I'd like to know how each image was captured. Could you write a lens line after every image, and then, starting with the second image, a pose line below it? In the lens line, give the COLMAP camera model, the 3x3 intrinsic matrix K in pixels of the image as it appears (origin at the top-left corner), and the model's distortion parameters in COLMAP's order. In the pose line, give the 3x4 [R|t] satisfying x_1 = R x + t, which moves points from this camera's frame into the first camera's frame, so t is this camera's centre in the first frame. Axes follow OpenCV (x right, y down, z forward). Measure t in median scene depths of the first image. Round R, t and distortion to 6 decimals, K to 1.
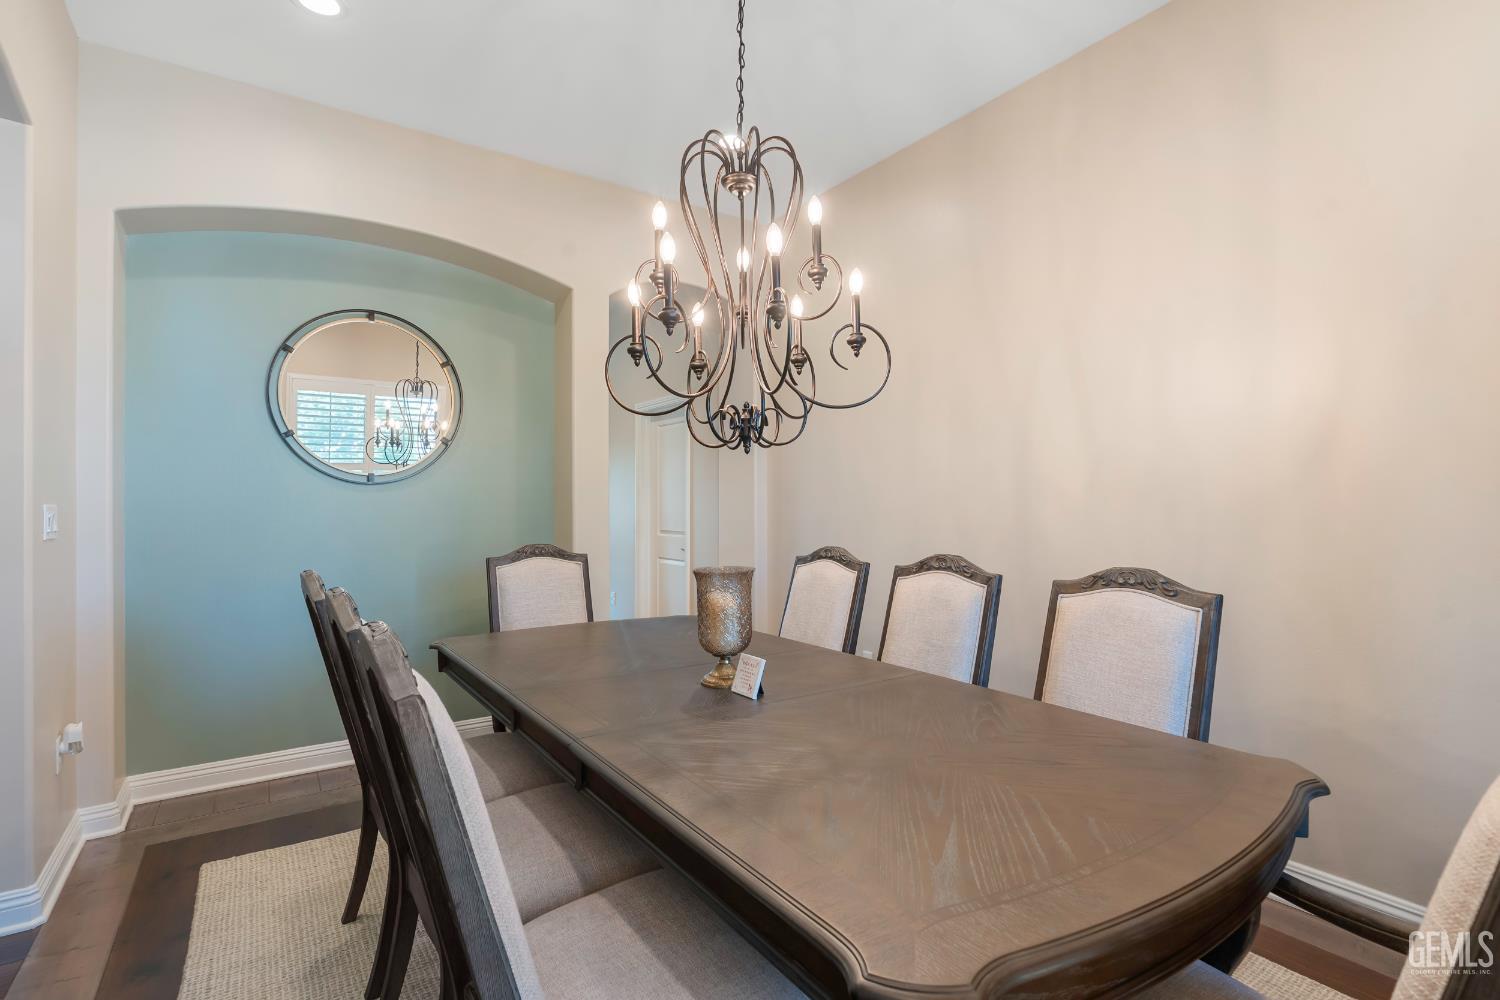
lens RADIAL K [[717.7, 0, 756.7], [0, 717.7, 496.1], [0, 0, 1]] dist [-0.001227, -0.000712]
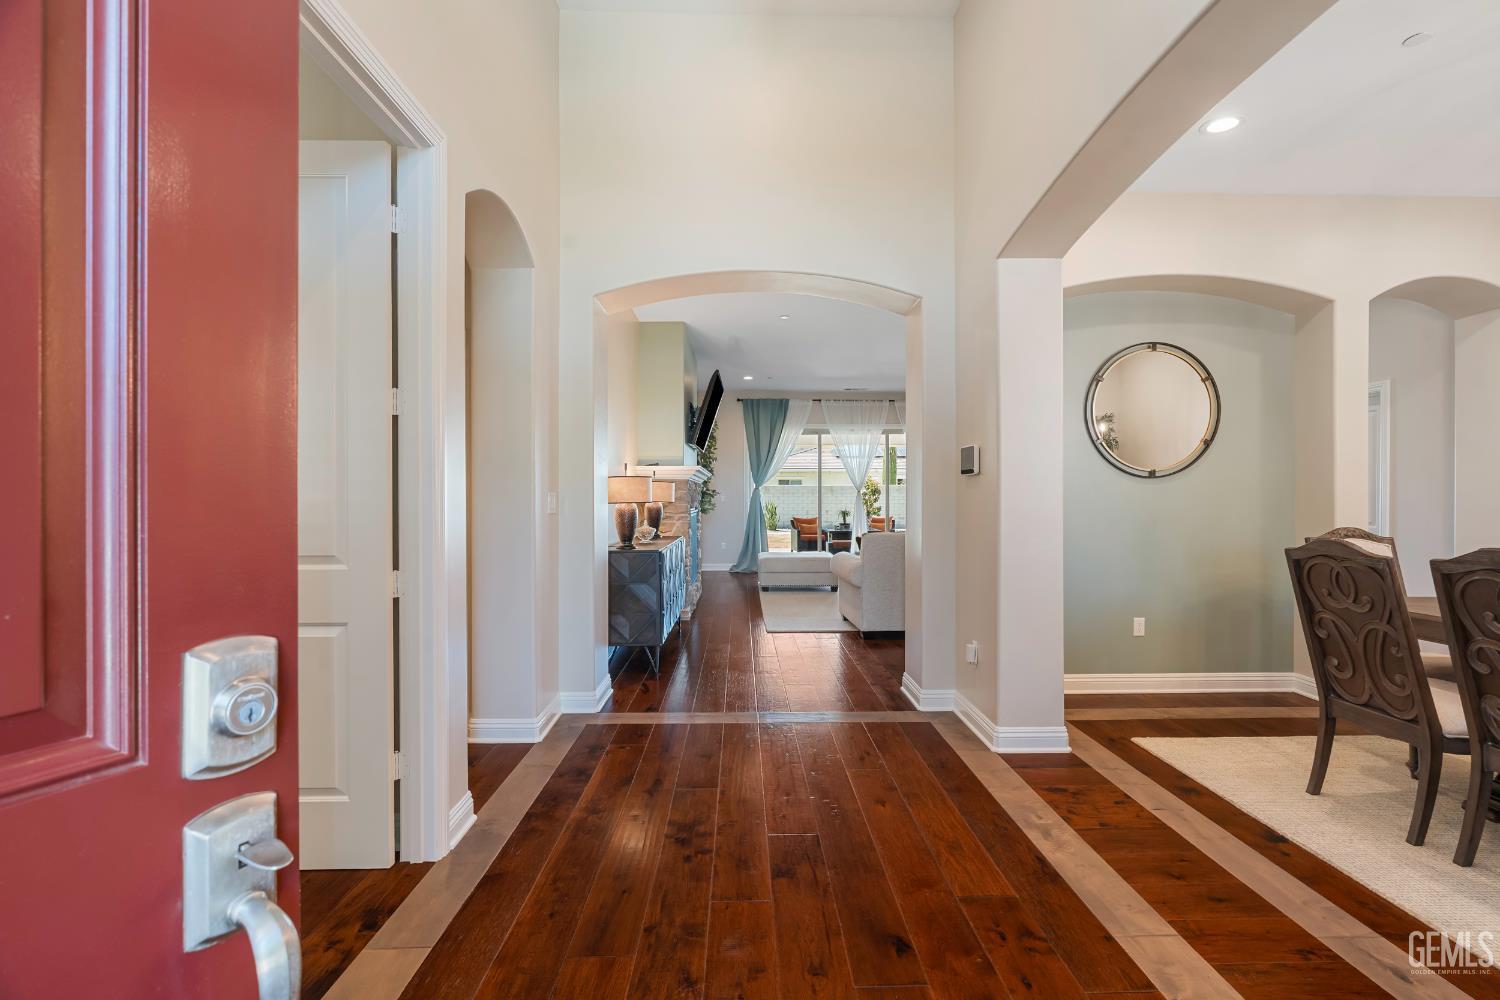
lens RADIAL K [[693.9, 0, 759.9], [0, 693.9, 498.5], [0, 0, 1]] dist [-0.001388, -0.000317]
pose [[0.833469, 0.001918, -0.552562, -0.465574], [0.004732, 0.999933, 0.010609, 0.003541], [0.552545, -0.011457, 0.833404, -0.448643]]
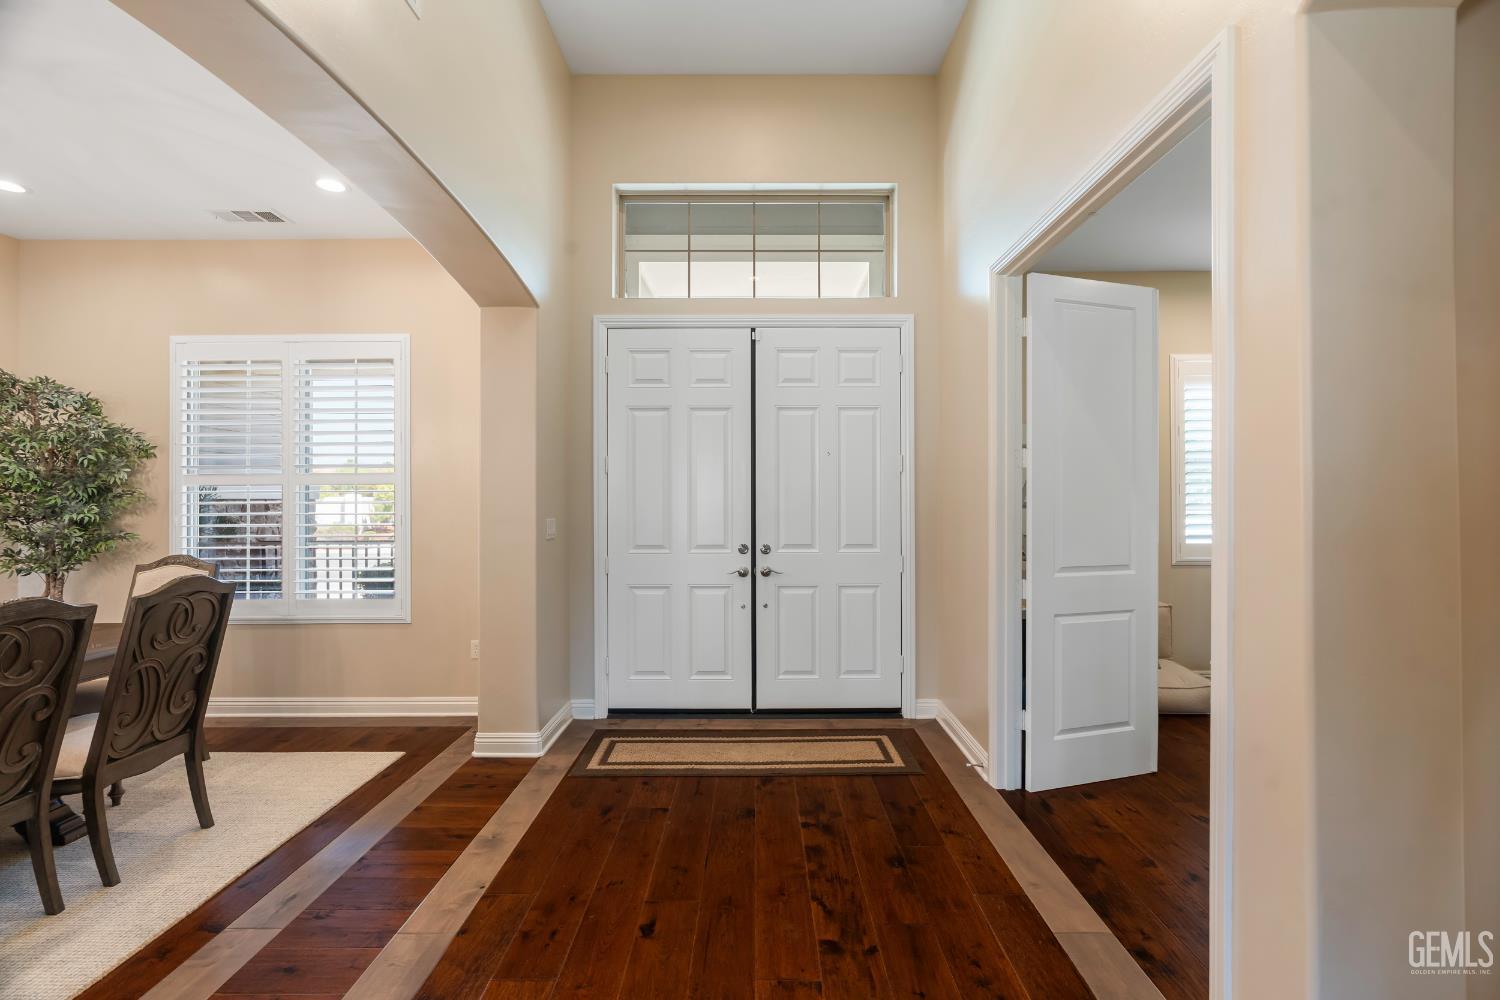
lens RADIAL K [[693.9, 0, 759.9], [0, 693.9, 498.5], [0, 0, 1]] dist [-0.001388, -0.000317]
pose [[-0.820288, 0.004068, 0.571936, -1.161088], [-0.003165, 0.999927, -0.011651, -0.026401], [-0.571942, -0.011367, -0.820215, 0.586958]]
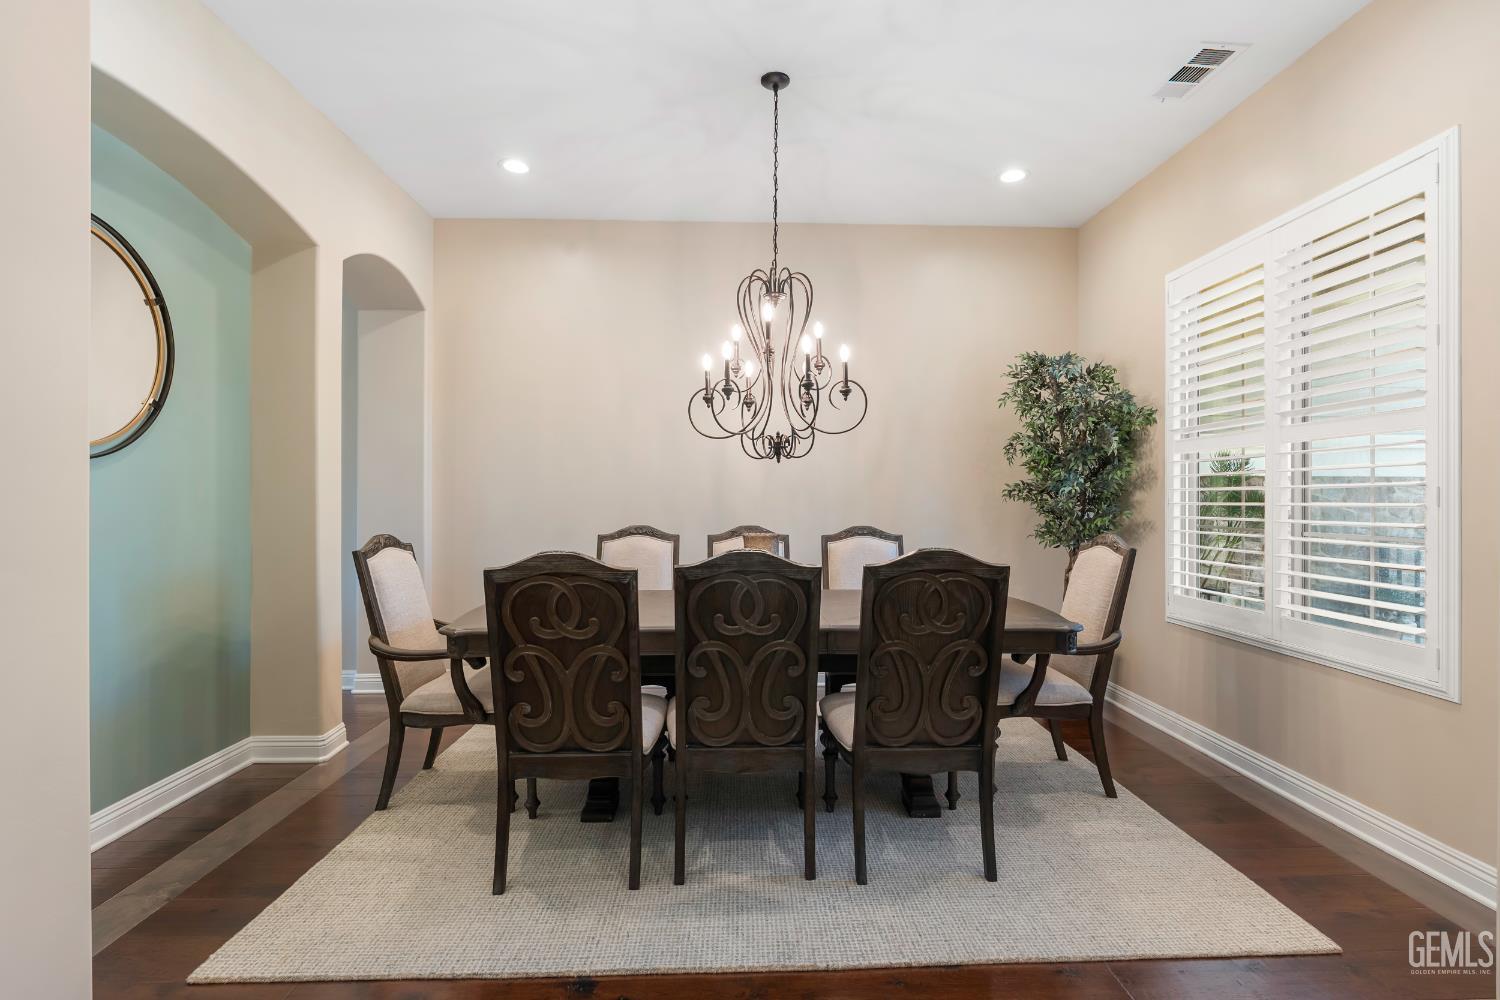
lens RADIAL K [[717.7, 0, 756.7], [0, 717.7, 496.1], [0, 0, 1]] dist [-0.001227, -0.000712]
pose [[0.541774, 0.004047, 0.840515, -0.805023], [-0.013702, 0.999898, 0.004018, 0.006729], [-0.840413, -0.013693, 0.541774, 0.086458]]
